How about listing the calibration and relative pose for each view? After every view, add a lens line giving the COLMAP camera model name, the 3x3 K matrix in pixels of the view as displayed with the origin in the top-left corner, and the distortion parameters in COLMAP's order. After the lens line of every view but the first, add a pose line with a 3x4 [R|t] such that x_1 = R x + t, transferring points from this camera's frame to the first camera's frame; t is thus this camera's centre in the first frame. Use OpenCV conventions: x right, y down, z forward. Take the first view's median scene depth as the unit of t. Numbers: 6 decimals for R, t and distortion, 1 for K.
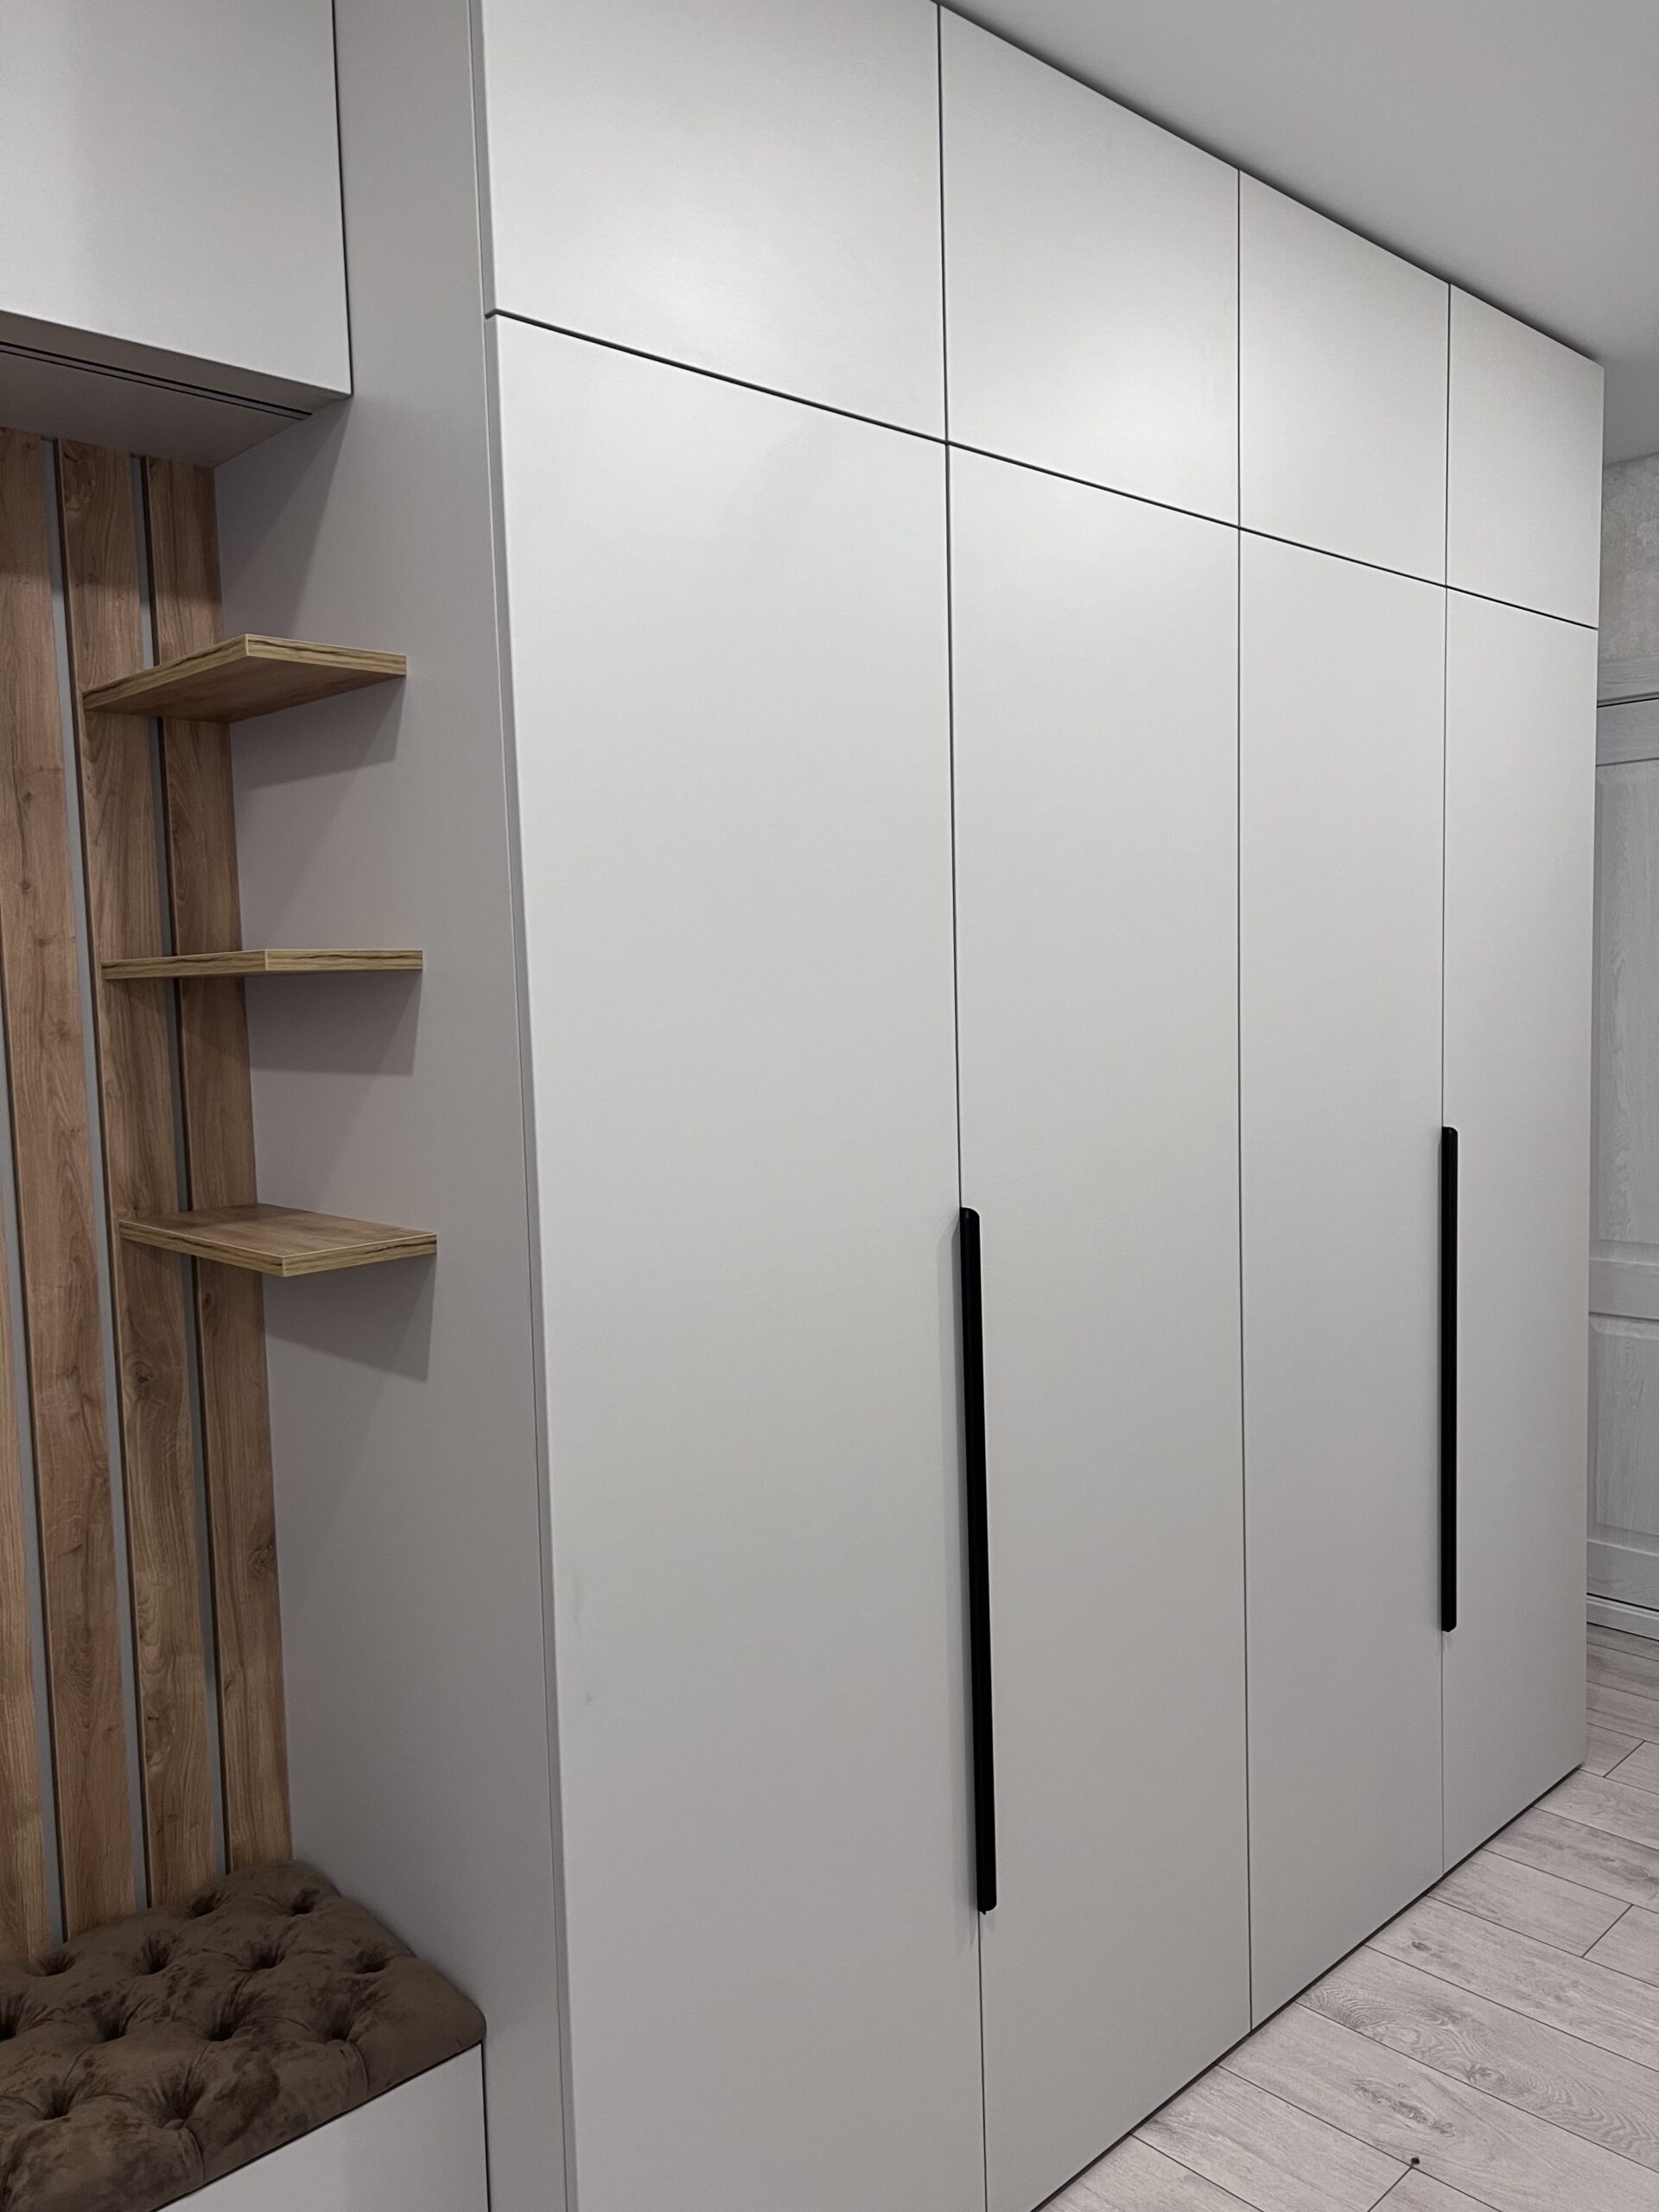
lens RADIAL K [[1679.1, 0, 840.9], [0, 1679.1, 1109.2], [0, 0, 1]] dist [0.055231, -0.059509]
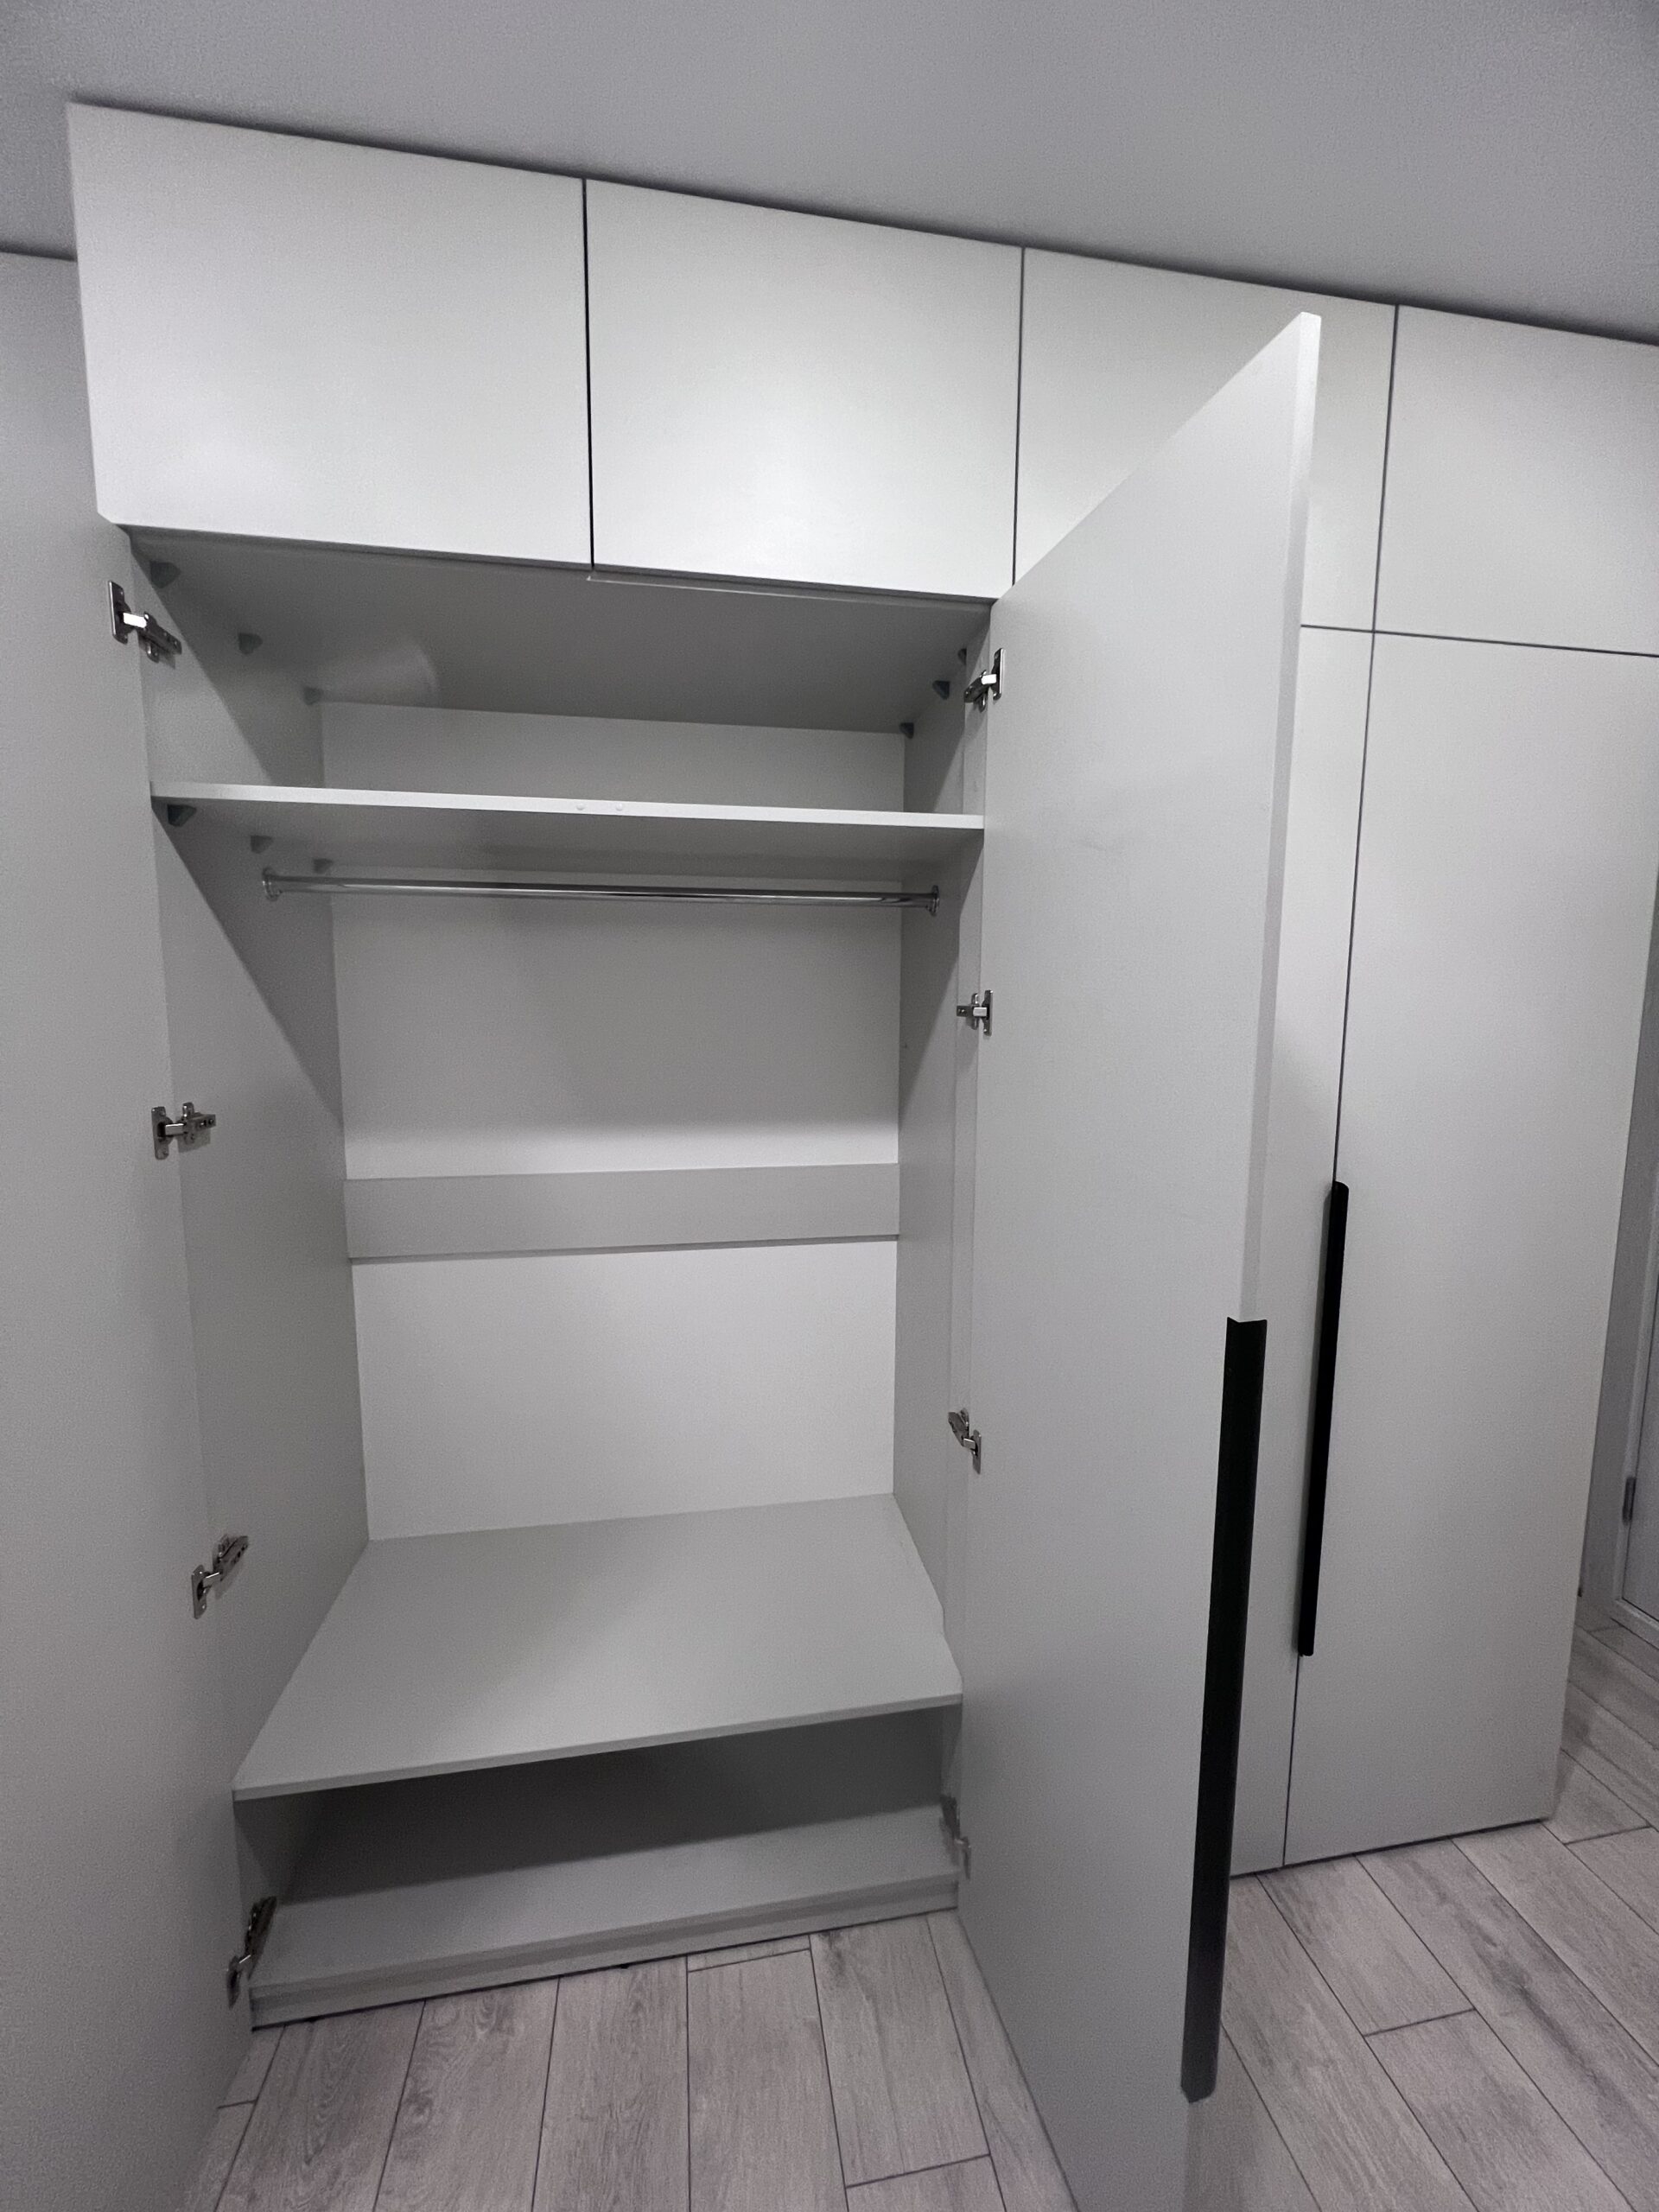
lens RADIAL K [[887.8, 0, 837.9], [0, 887.8, 1101.9], [0, 0, 1]] dist [0.001632, -0.001307]
pose [[0.828797, 0.091100, -0.552084, 0.554050], [-0.071088, 0.995806, 0.057600, -0.061235], [0.555015, -0.008492, 0.831797, 0.543939]]
